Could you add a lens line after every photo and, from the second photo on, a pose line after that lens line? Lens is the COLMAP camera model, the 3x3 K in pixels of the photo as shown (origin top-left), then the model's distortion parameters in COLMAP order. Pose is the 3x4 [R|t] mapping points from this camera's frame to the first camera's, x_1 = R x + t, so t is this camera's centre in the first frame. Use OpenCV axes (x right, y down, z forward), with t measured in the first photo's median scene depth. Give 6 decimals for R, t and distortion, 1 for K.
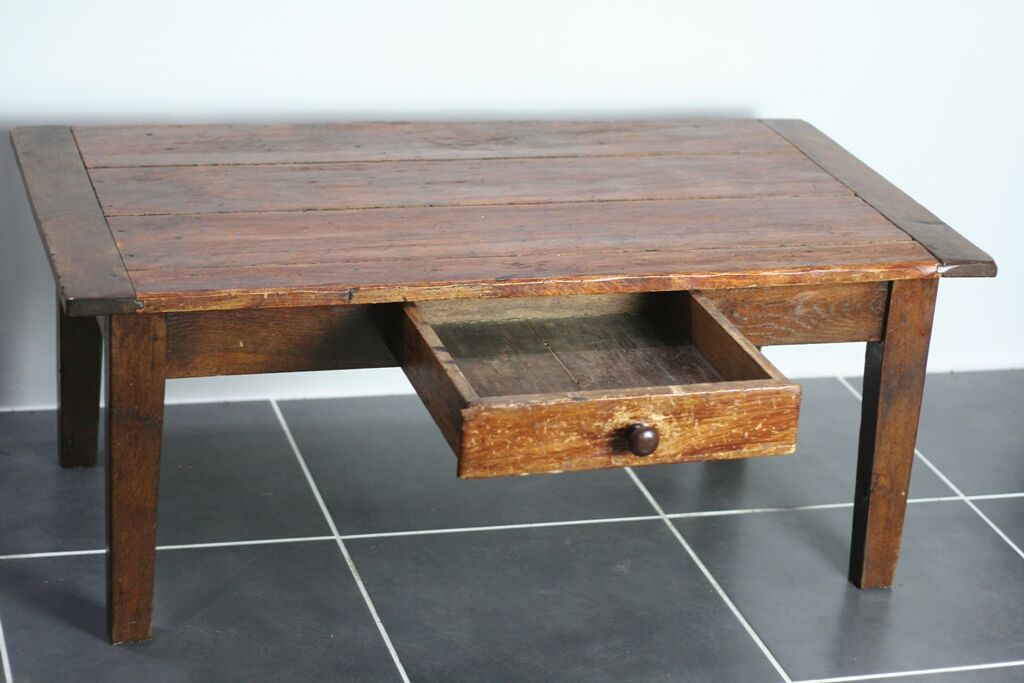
lens RADIAL K [[2411.5, 0, 512.0], [0, 2411.5, 341.5], [0, 0, 1]] dist [-0.092869, -0.197458]
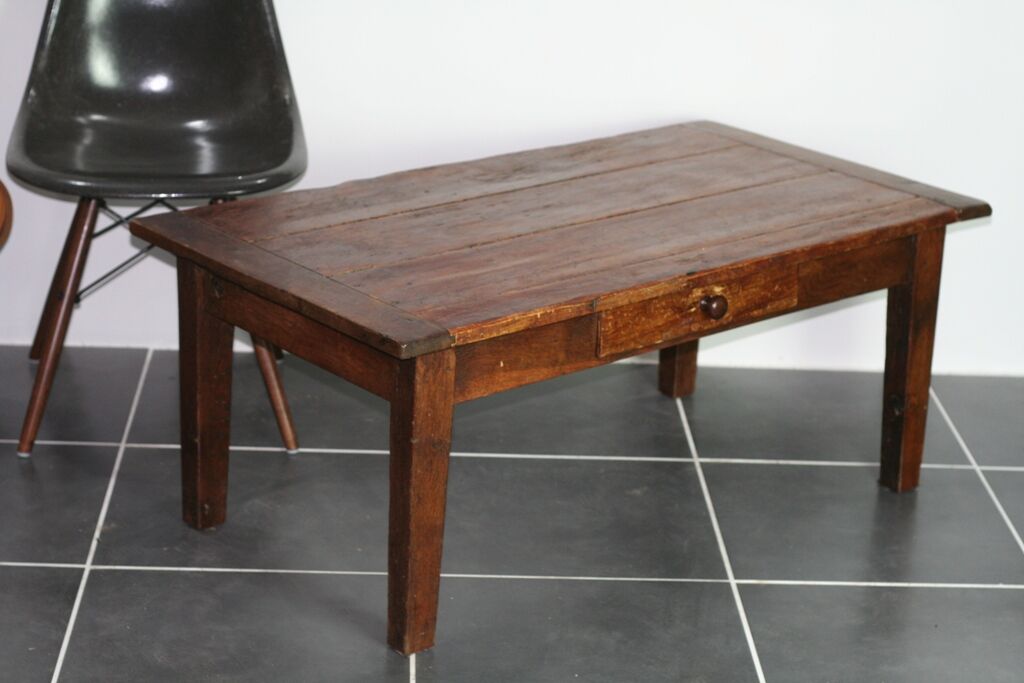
lens RADIAL K [[2386.1, 0, 512.0], [0, 2386.1, 341.5], [0, 0, 1]] dist [0.050058, 0.030016]
pose [[0.914819, -0.165642, 0.368332, -0.491389], [0.173353, 0.984783, 0.012312, -0.021253], [-0.364766, 0.052588, 0.929613, -0.042626]]
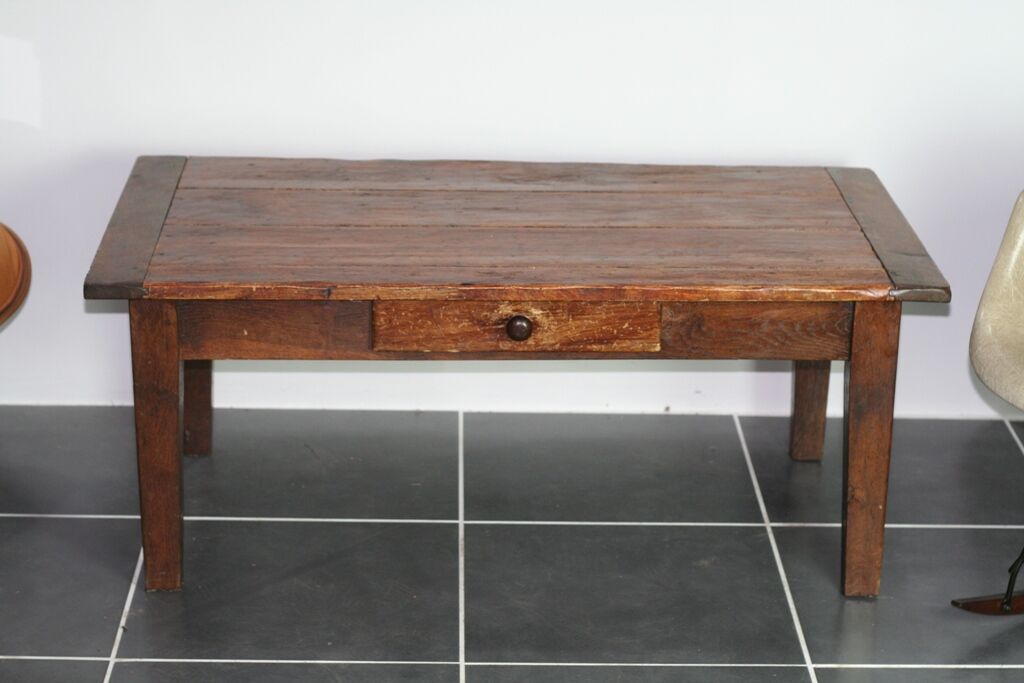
lens RADIAL K [[2411.5, 0, 512.0], [0, 2411.5, 341.5], [0, 0, 1]] dist [-0.092869, -0.197458]
pose [[0.965440, 0.033847, -0.258418, 0.294767], [-0.047751, 0.997719, -0.047718, 0.051633], [0.256213, 0.058408, 0.964854, -0.082021]]
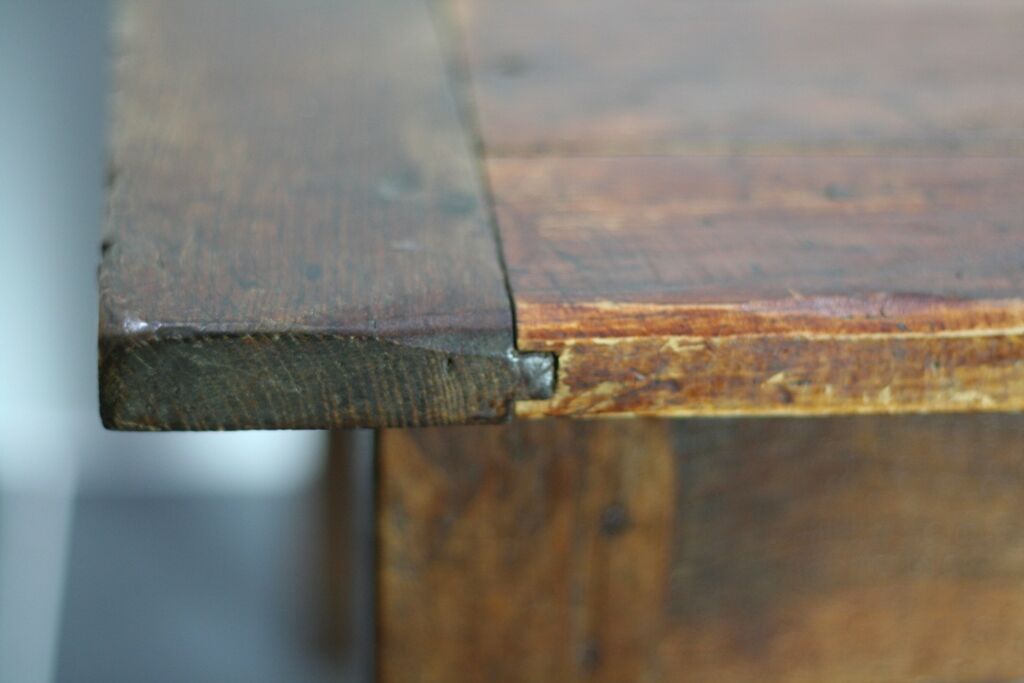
lens RADIAL K [[2562.2, 0, 512.0], [0, 2562.2, 341.5], [0, 0, 1]] dist [-0.098943, -0.316541]
pose [[0.983038, 0.057236, -0.174239, -0.113668], [-0.041120, 0.994653, 0.094737, -0.031465], [0.178730, -0.085966, 0.980135, 0.748426]]
